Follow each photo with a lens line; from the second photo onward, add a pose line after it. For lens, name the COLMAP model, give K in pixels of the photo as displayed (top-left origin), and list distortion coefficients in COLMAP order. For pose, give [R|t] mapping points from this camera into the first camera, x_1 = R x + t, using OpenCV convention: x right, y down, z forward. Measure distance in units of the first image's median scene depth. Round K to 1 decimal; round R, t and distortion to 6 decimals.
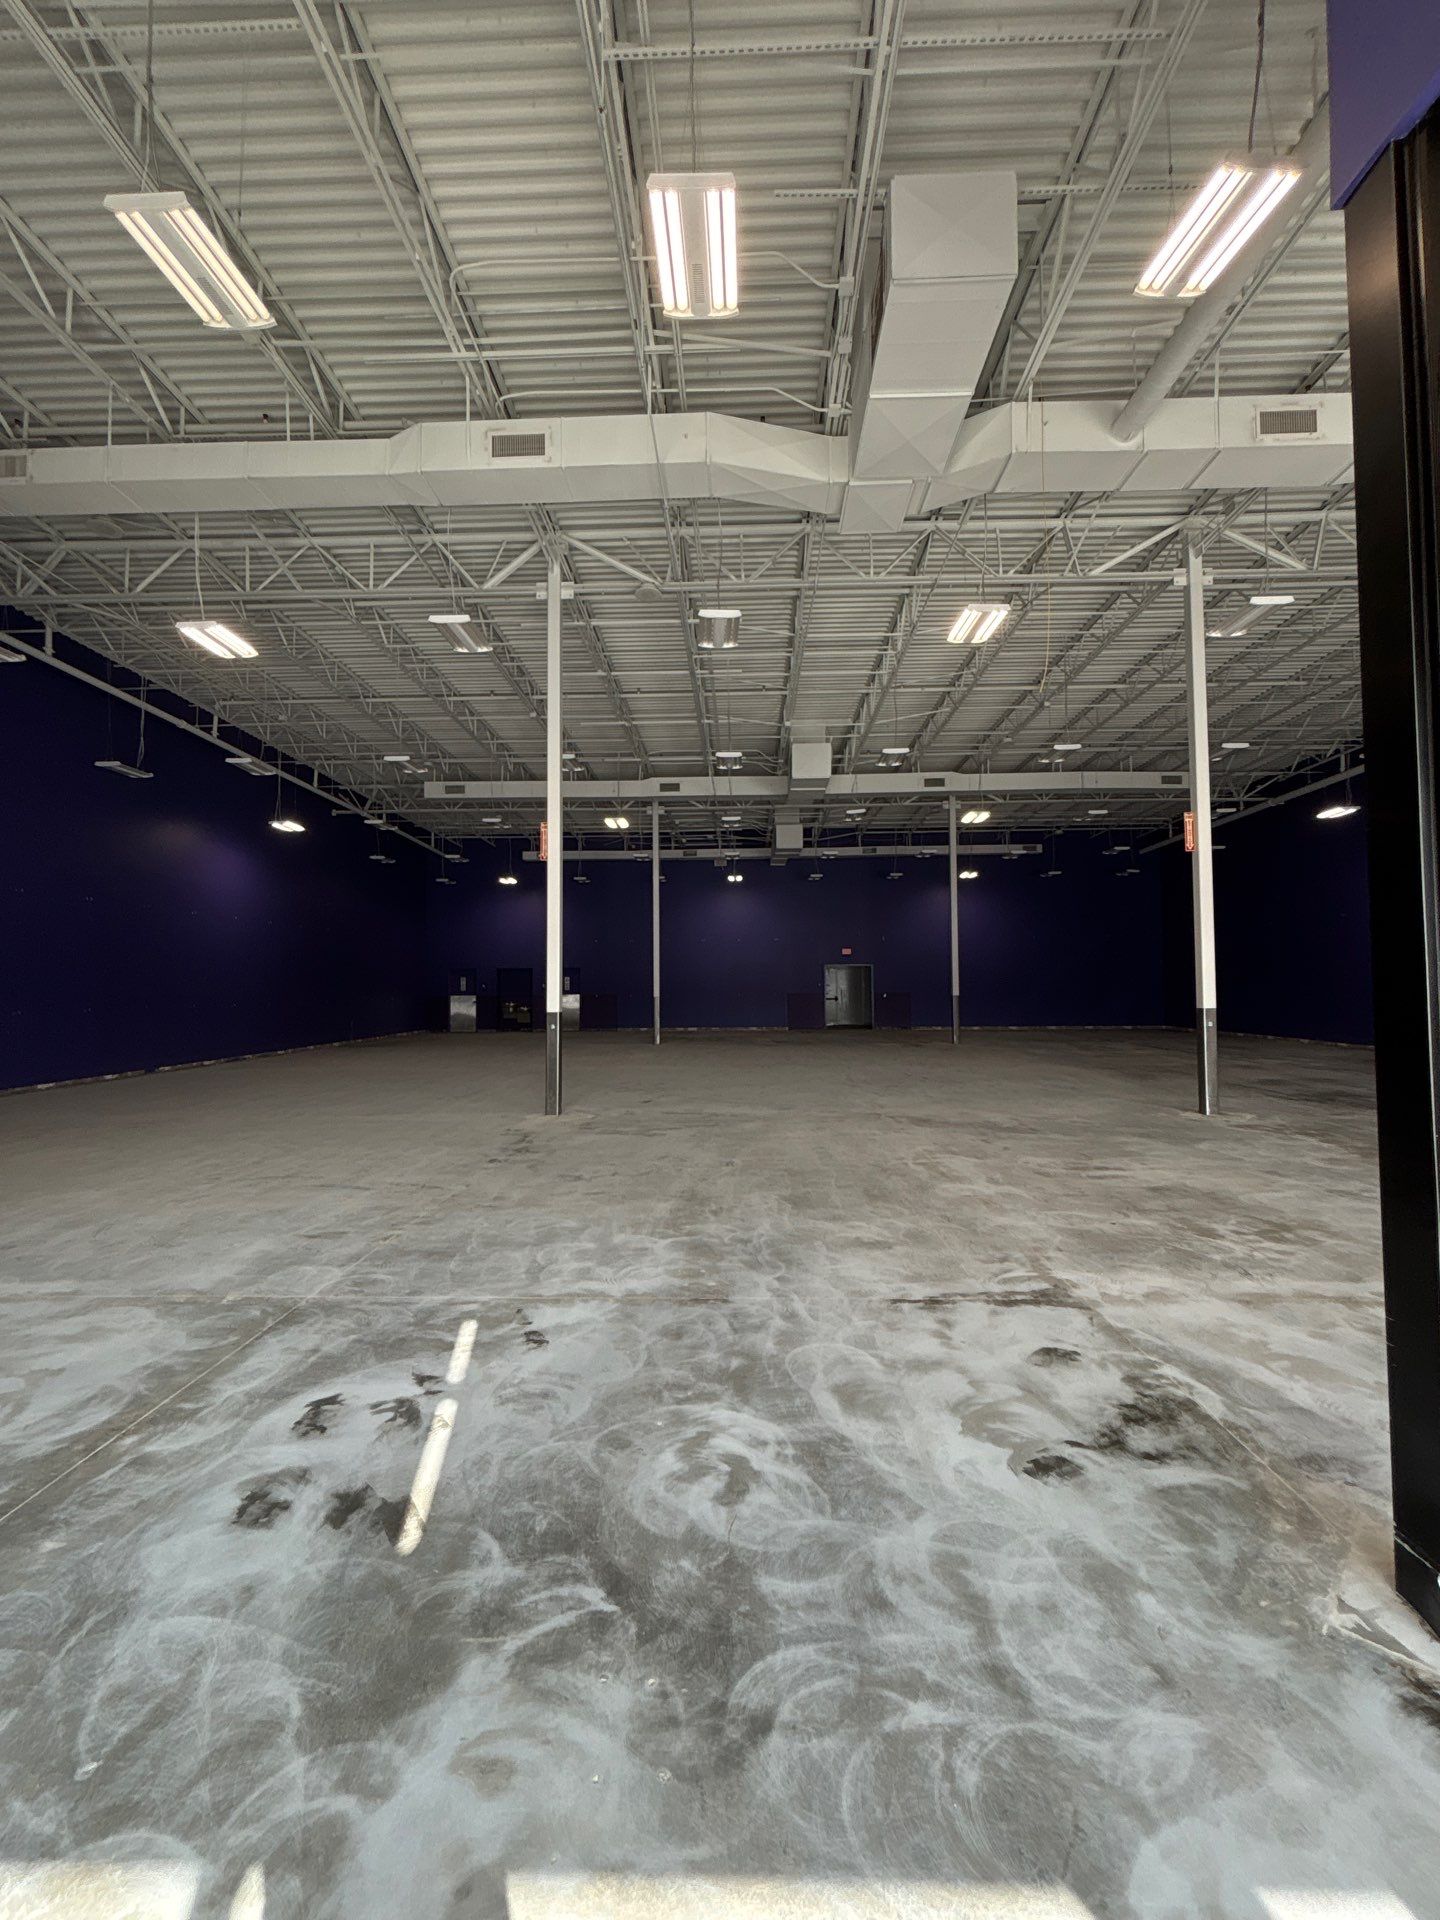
lens RADIAL K [[773.8, 0, 720.0], [0, 773.8, 960.0], [0, 0, 1]] dist [-0.000139, -0.000407]
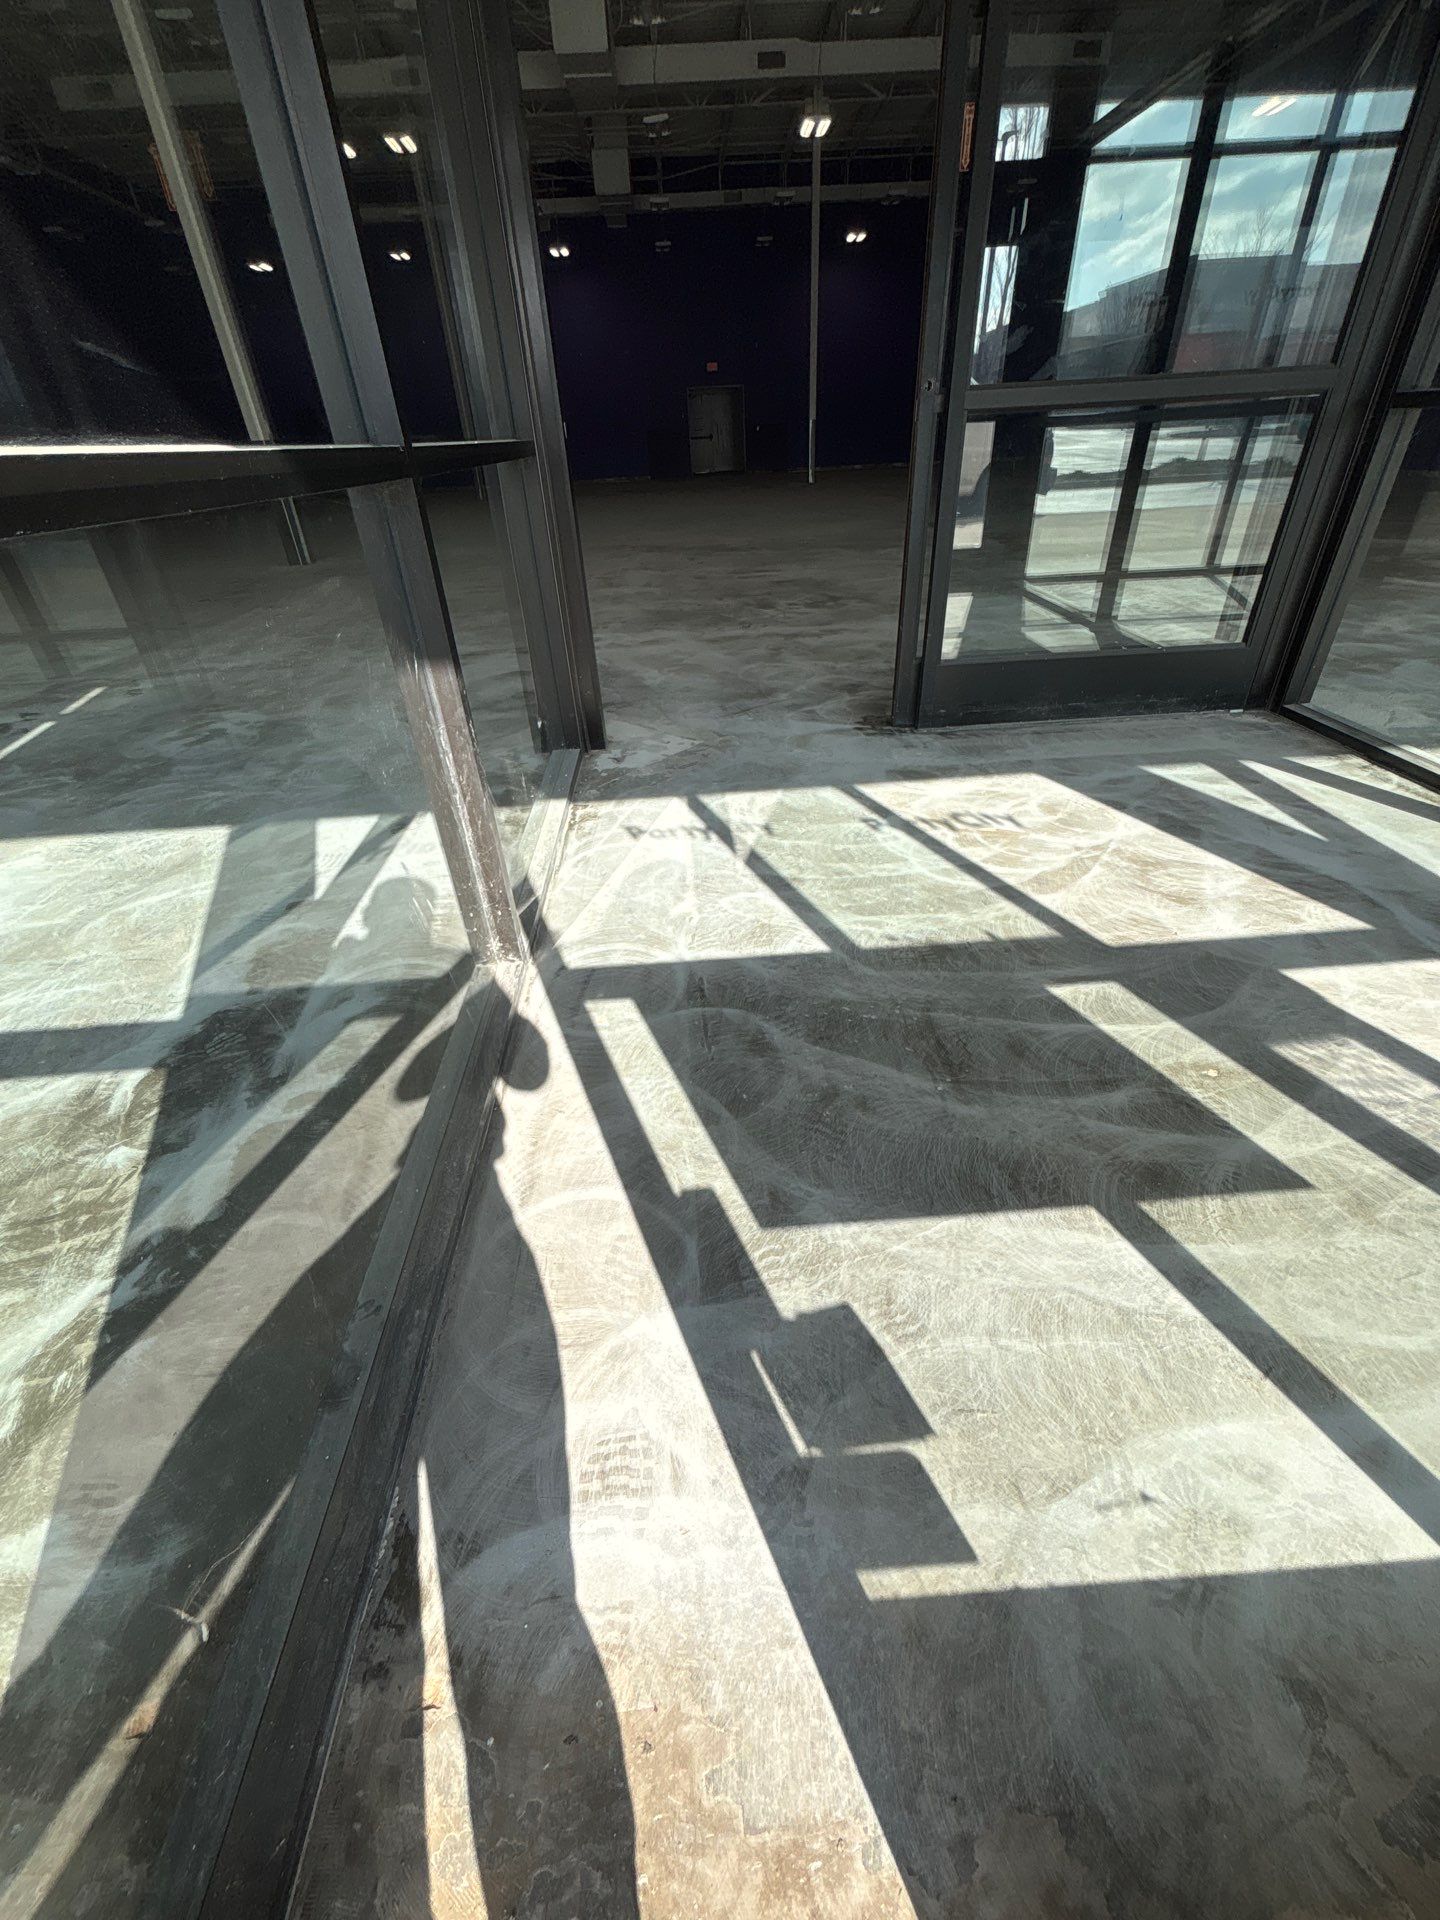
lens RADIAL K [[776.9, 0, 720.0], [0, 776.9, 960.0], [0, 0, 1]] dist [0.001320, -0.000371]
pose [[0.995694, -0.080300, 0.046310, 0.137769], [0.038020, 0.809400, 0.586025, 0.027196], [-0.084541, -0.581741, 0.808968, -0.083647]]
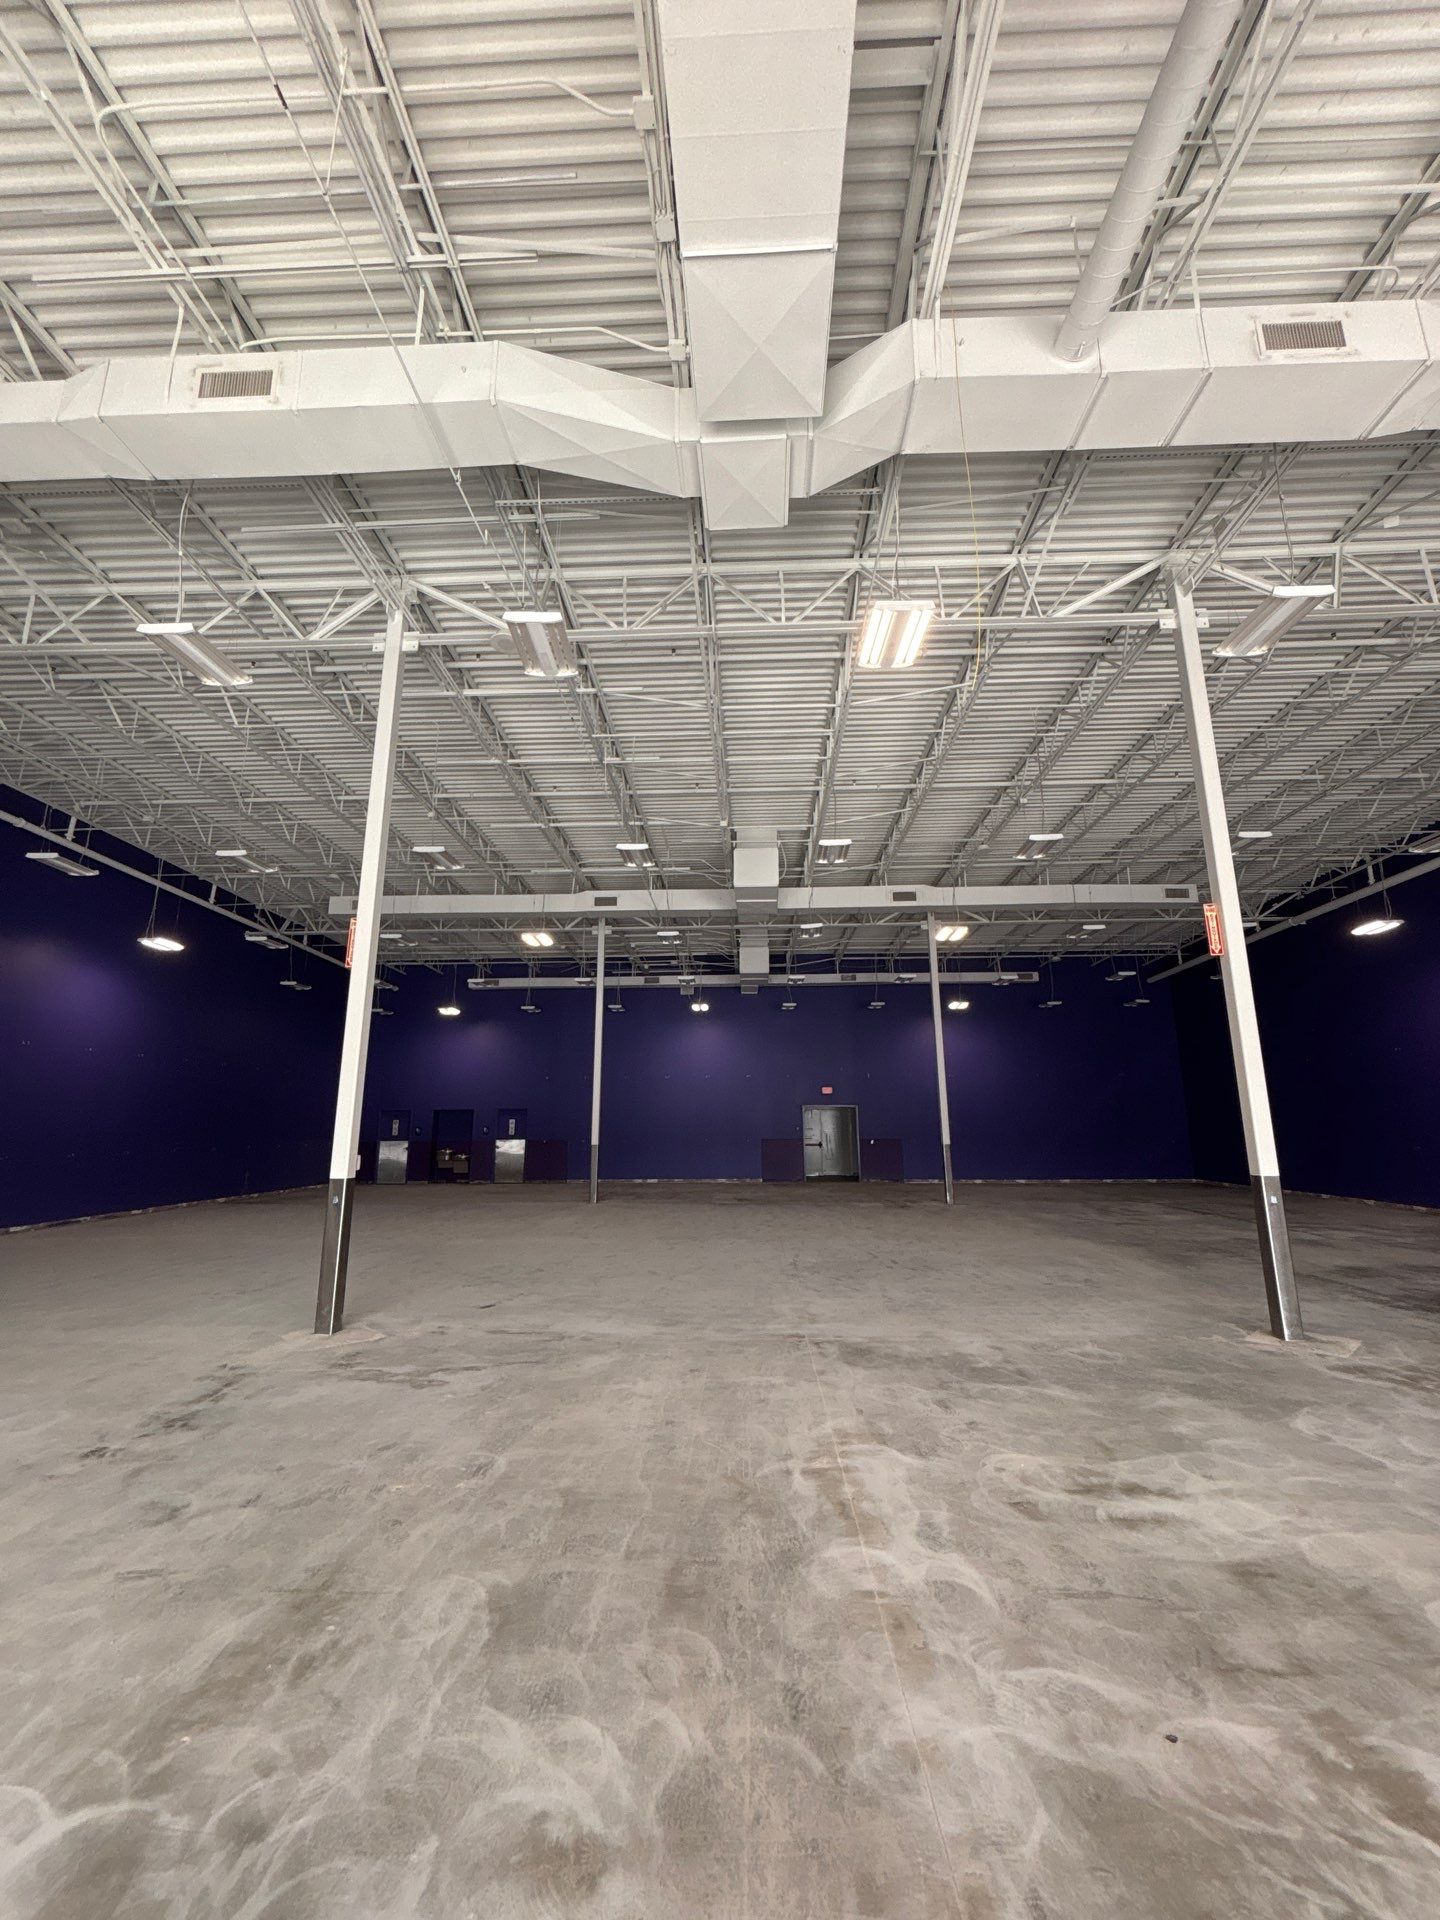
lens RADIAL K [[776.9, 0, 720.0], [0, 776.9, 960.0], [0, 0, 1]] dist [0.001320, -0.000371]
pose [[0.999957, 0.000468, -0.009236, 0.081852], [-0.002087, 0.984388, -0.176002, -0.002704], [0.009009, 0.176014, 0.984346, 0.155763]]
